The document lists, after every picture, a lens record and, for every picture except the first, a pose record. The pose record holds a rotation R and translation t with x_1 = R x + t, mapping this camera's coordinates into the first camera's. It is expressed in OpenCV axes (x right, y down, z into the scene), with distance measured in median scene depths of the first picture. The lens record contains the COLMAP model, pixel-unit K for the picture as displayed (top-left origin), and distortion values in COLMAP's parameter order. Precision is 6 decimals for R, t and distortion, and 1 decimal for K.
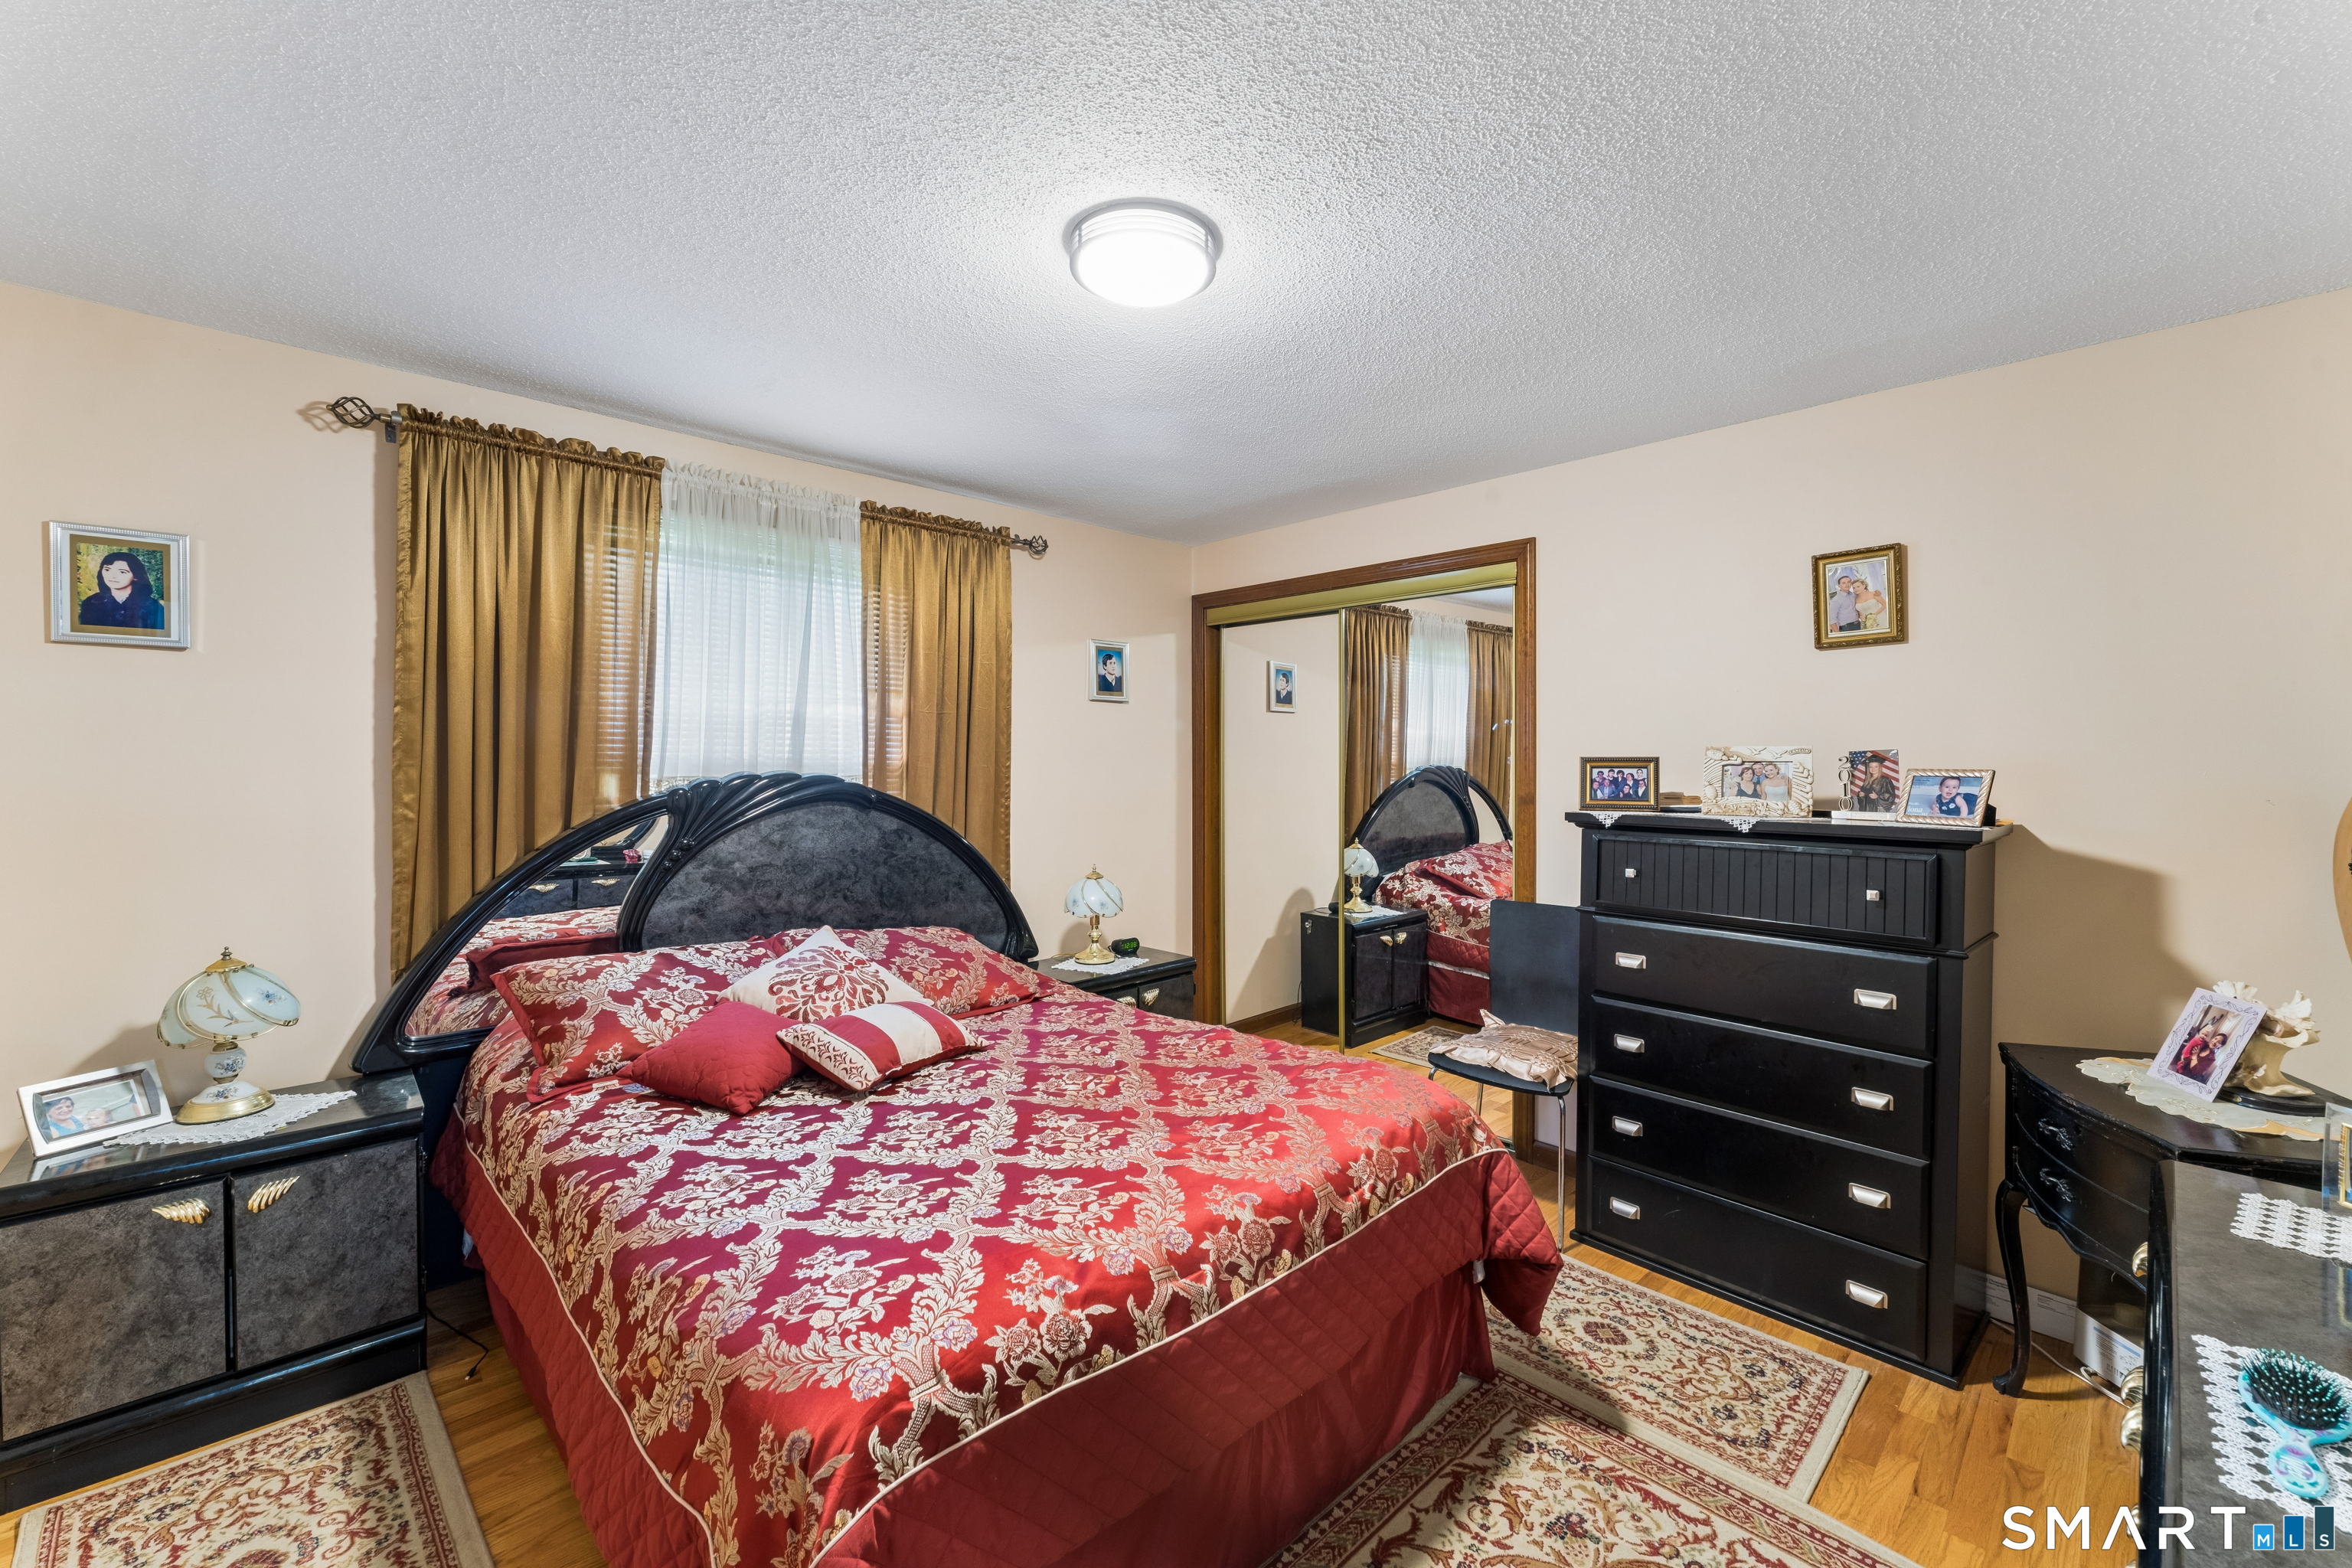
lens RADIAL K [[932.5, 0, 1172.6], [0, 932.5, 774.9], [0, 0, 1]] dist [-0.001353, -0.000136]
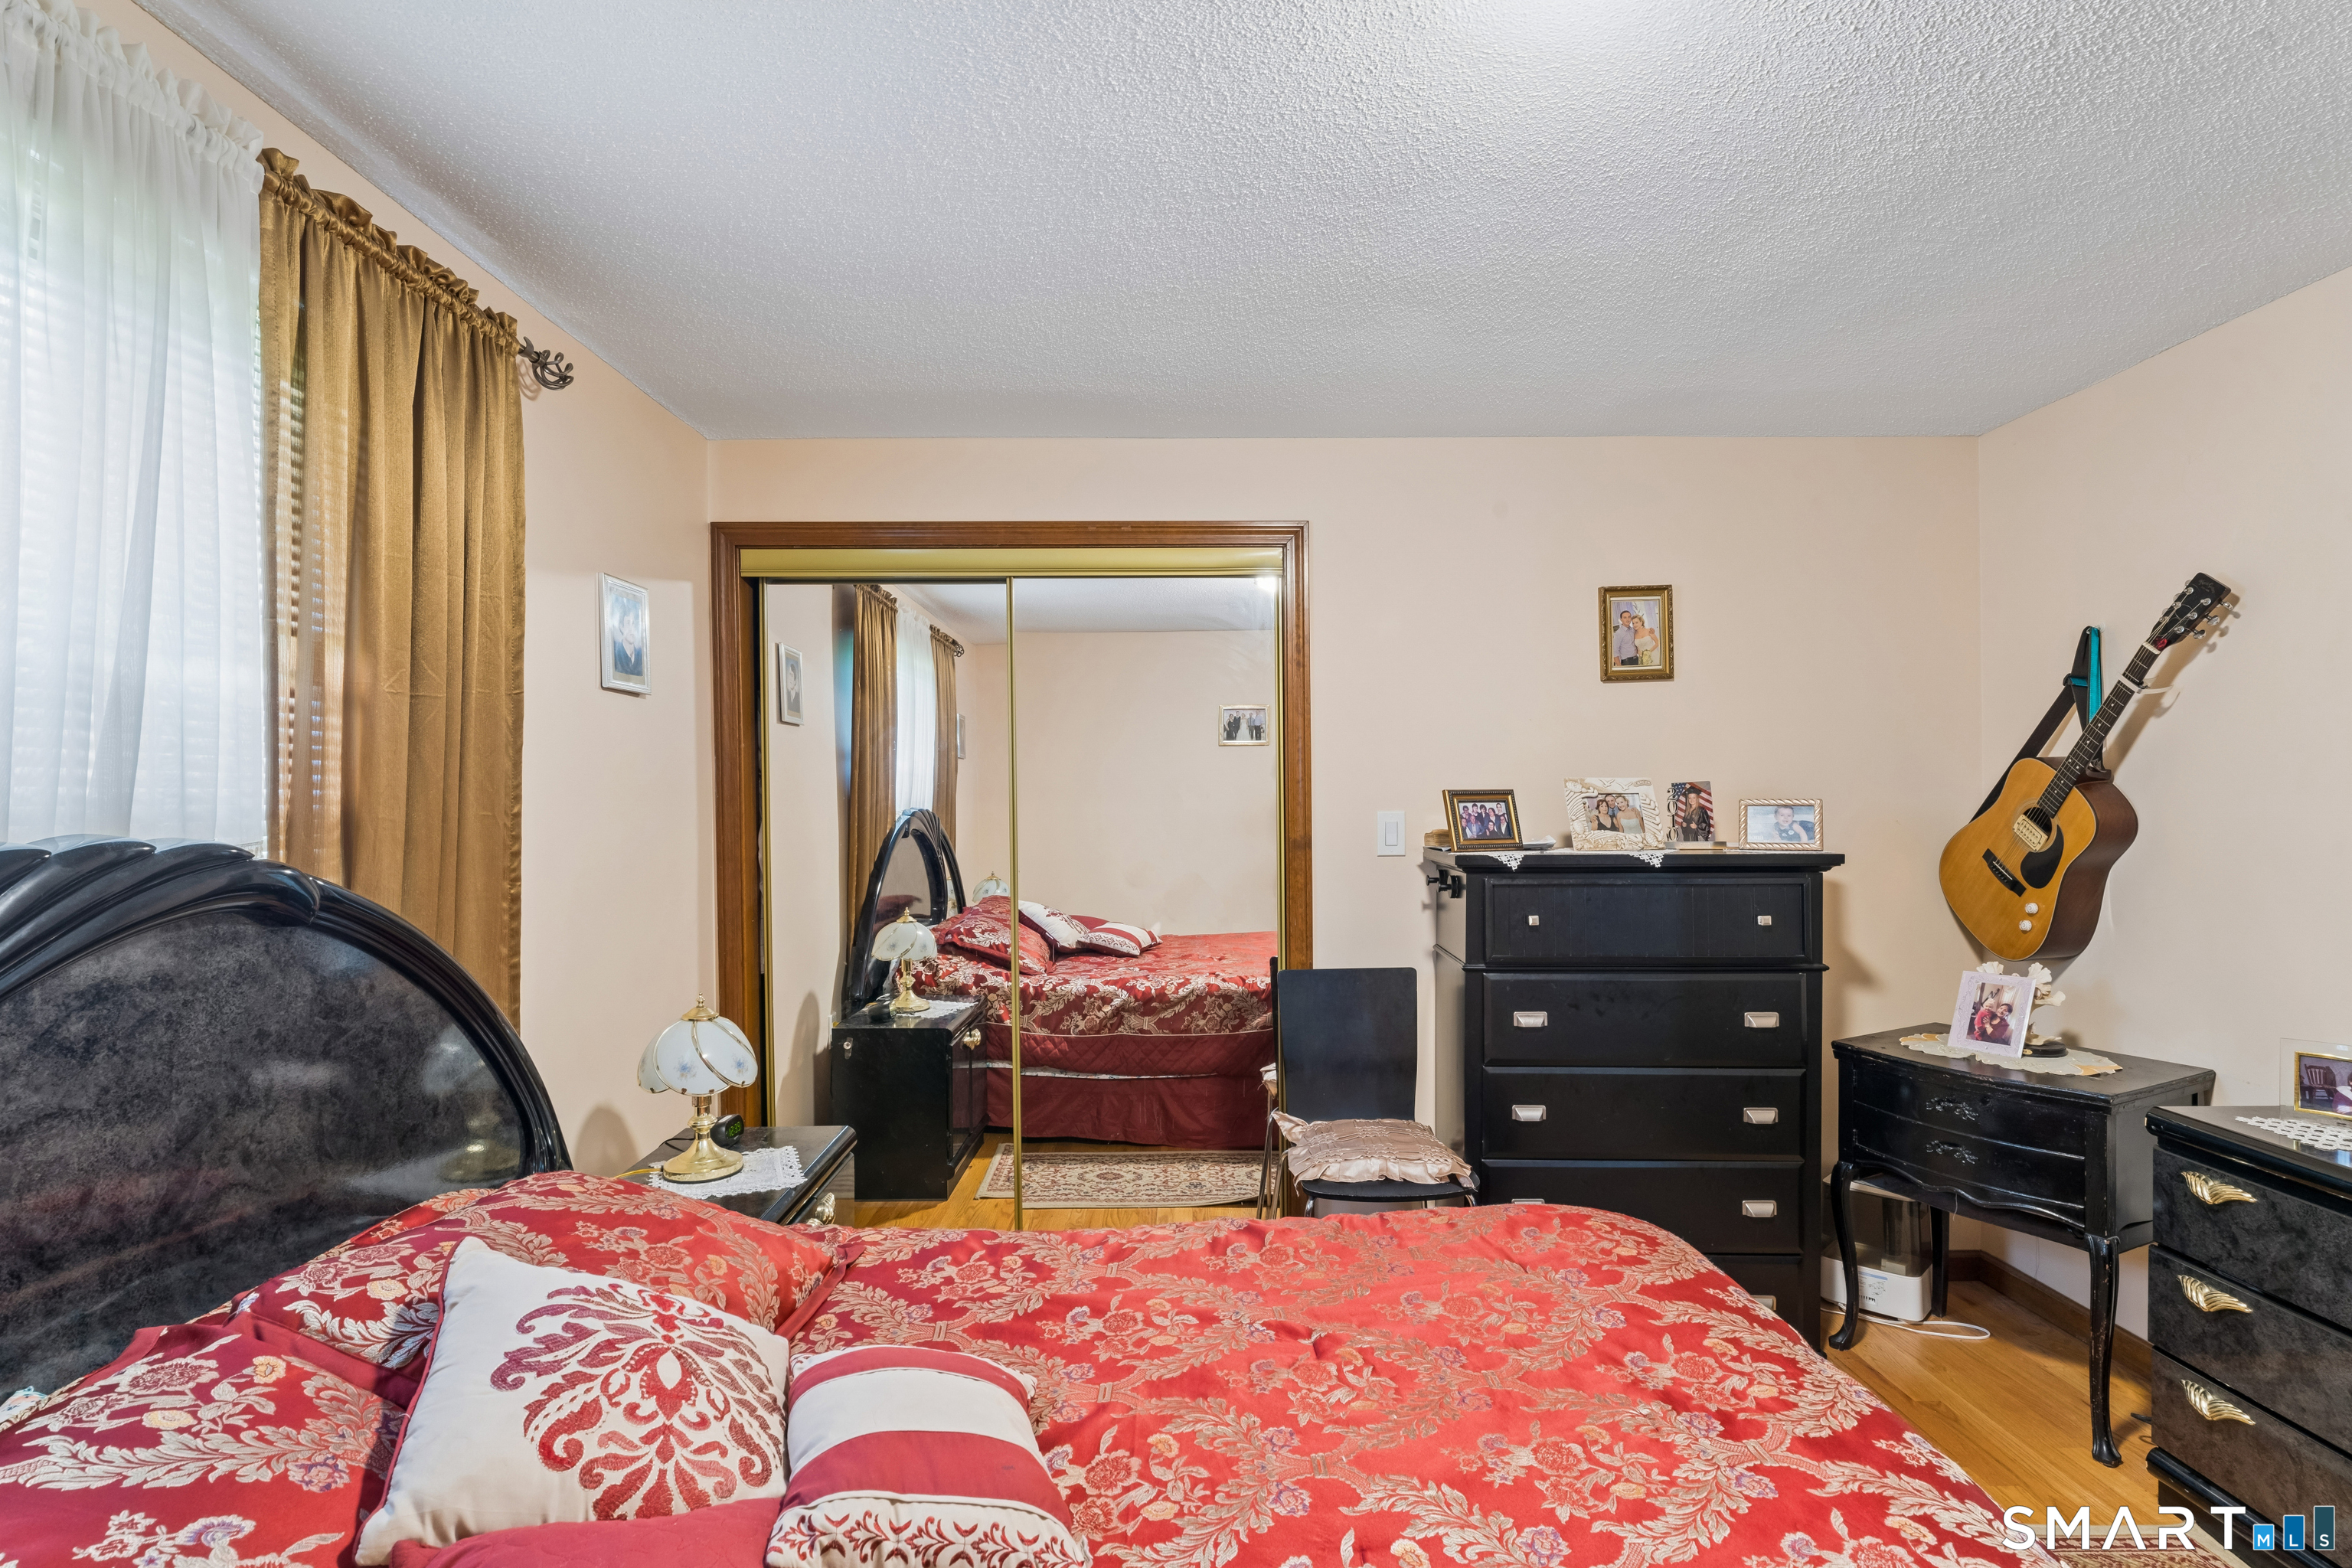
lens RADIAL K [[1147.7, 0, 1175.8], [0, 1147.7, 819.5], [0, 0, 1]] dist [-0.003753, -0.000780]
pose [[0.693494, -0.020769, 0.720163, -0.526402], [0.019139, 0.999763, 0.010402, -0.008359], [-0.720209, 0.006570, 0.693727, 0.488049]]
